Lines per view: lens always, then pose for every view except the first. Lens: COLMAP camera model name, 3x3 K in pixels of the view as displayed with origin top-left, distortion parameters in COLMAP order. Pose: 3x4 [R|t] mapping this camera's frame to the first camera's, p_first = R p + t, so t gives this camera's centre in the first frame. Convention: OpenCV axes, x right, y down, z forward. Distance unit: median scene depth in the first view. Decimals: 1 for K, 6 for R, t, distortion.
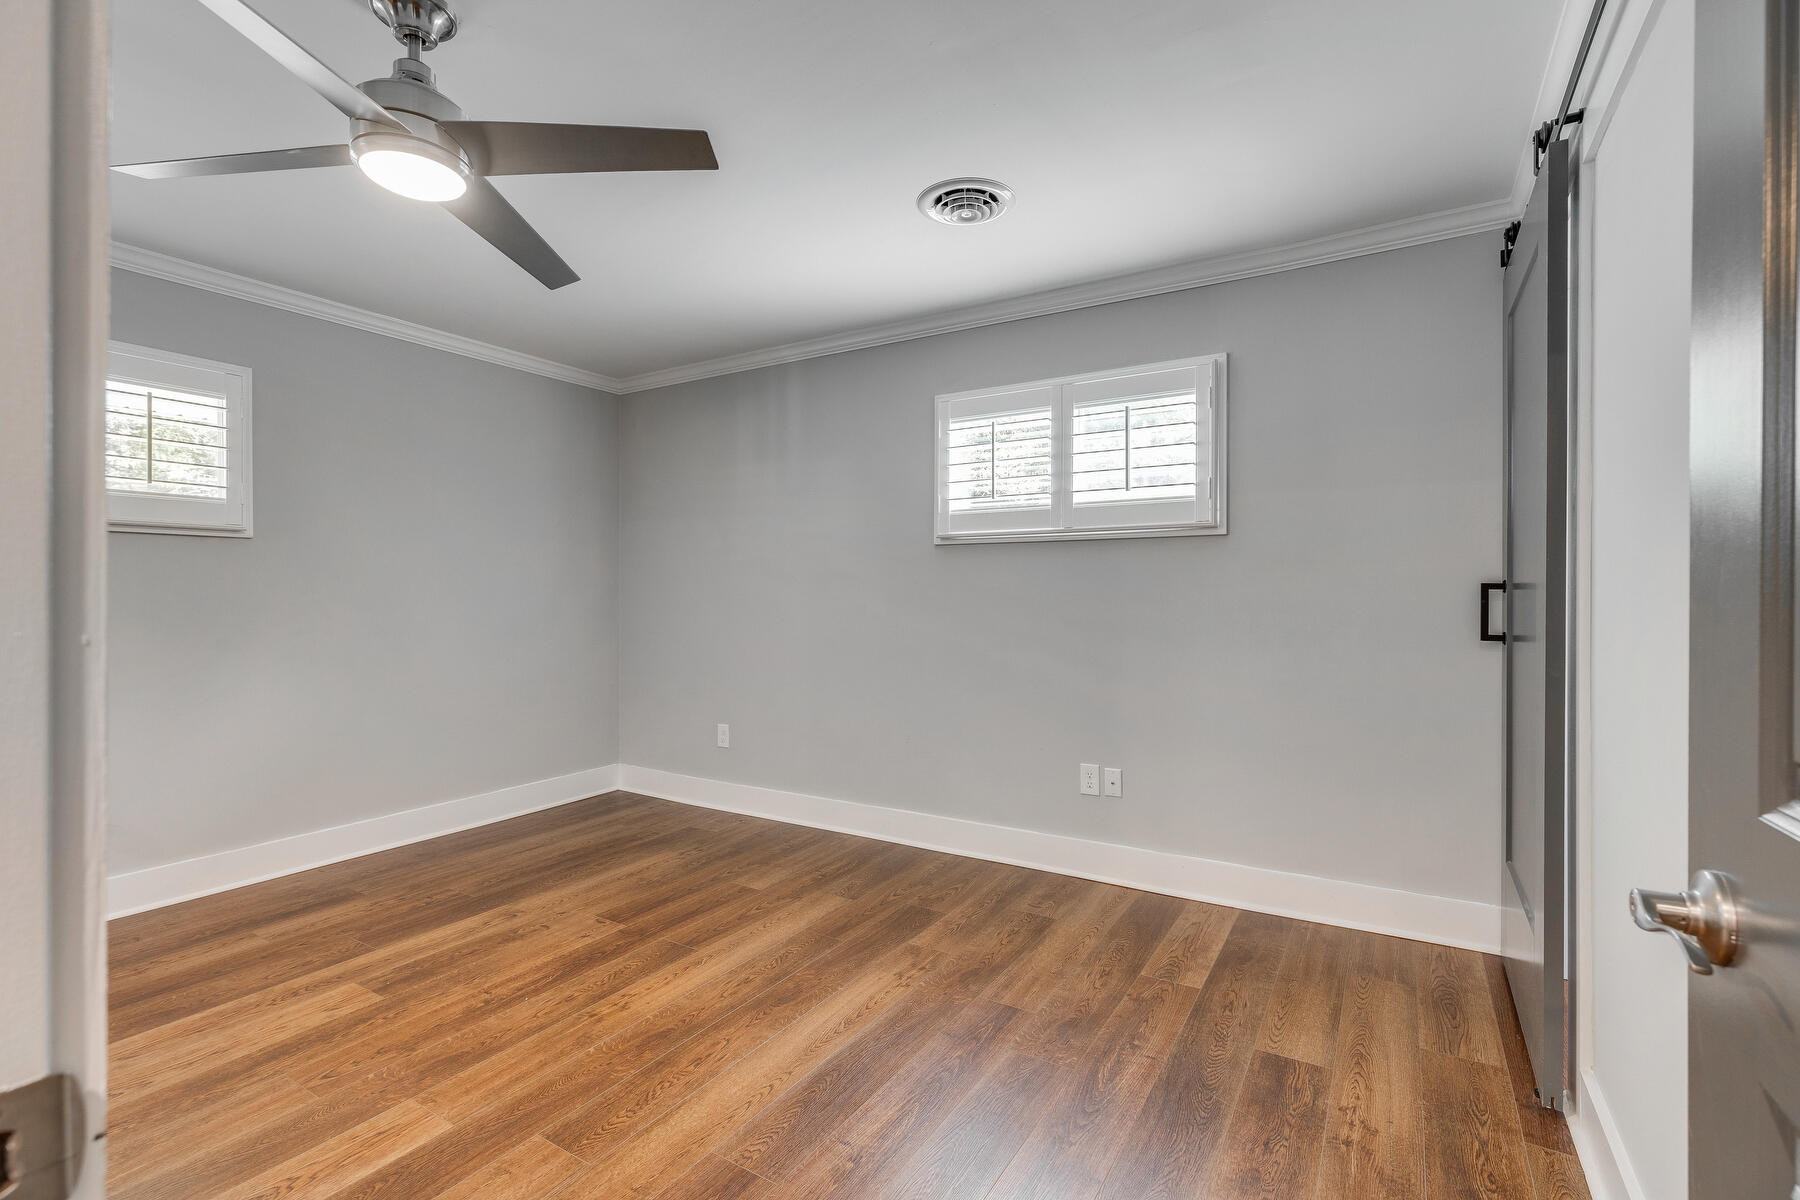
lens RADIAL K [[811.7, 0, 901.7], [0, 811.7, 597.8], [0, 0, 1]] dist [0.000323, 0.000008]
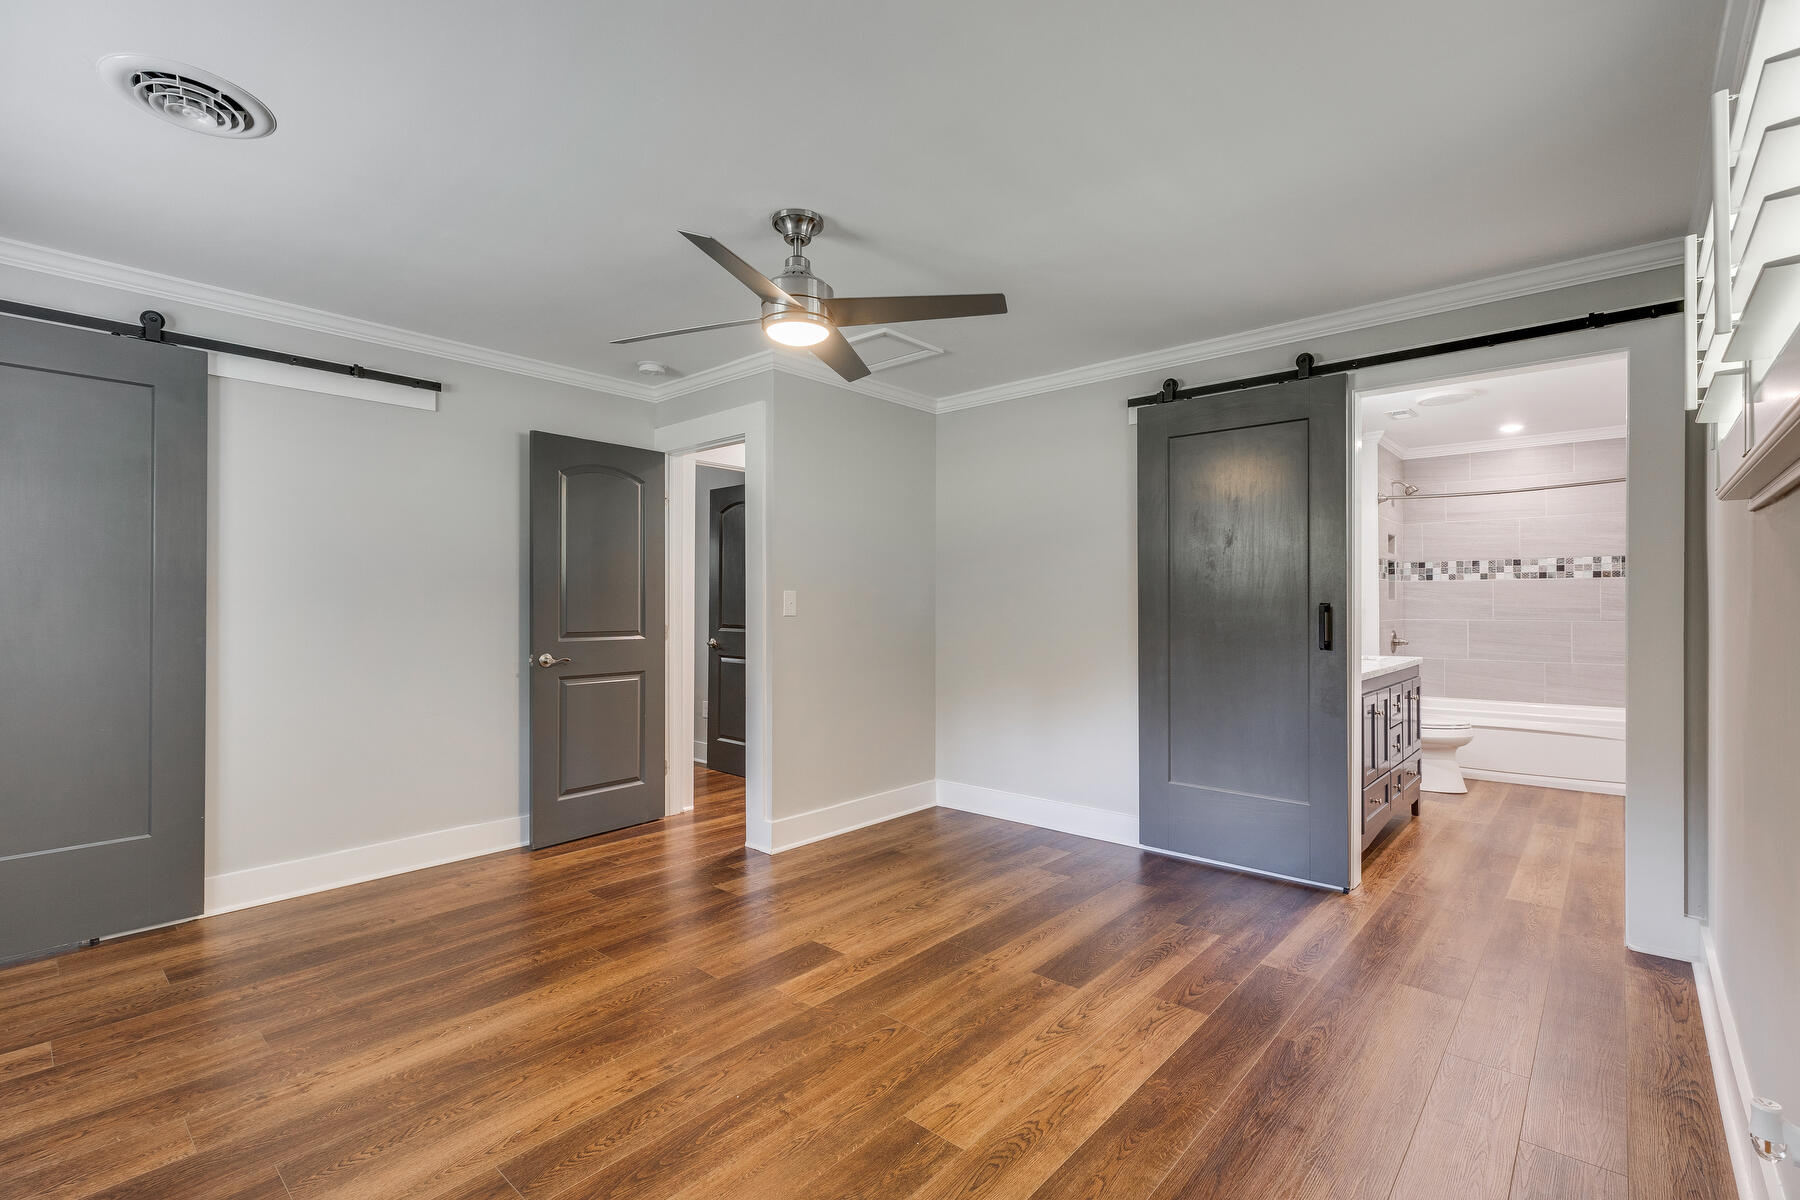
lens RADIAL K [[811.7, 0, 901.7], [0, 811.7, 597.8], [0, 0, 1]] dist [0.000323, 0.000008]
pose [[-0.985359, 0.001590, 0.170484, -0.819576], [0.000654, 0.999984, -0.005543, -0.023149], [-0.170490, -0.005350, -0.985345, 1.909679]]
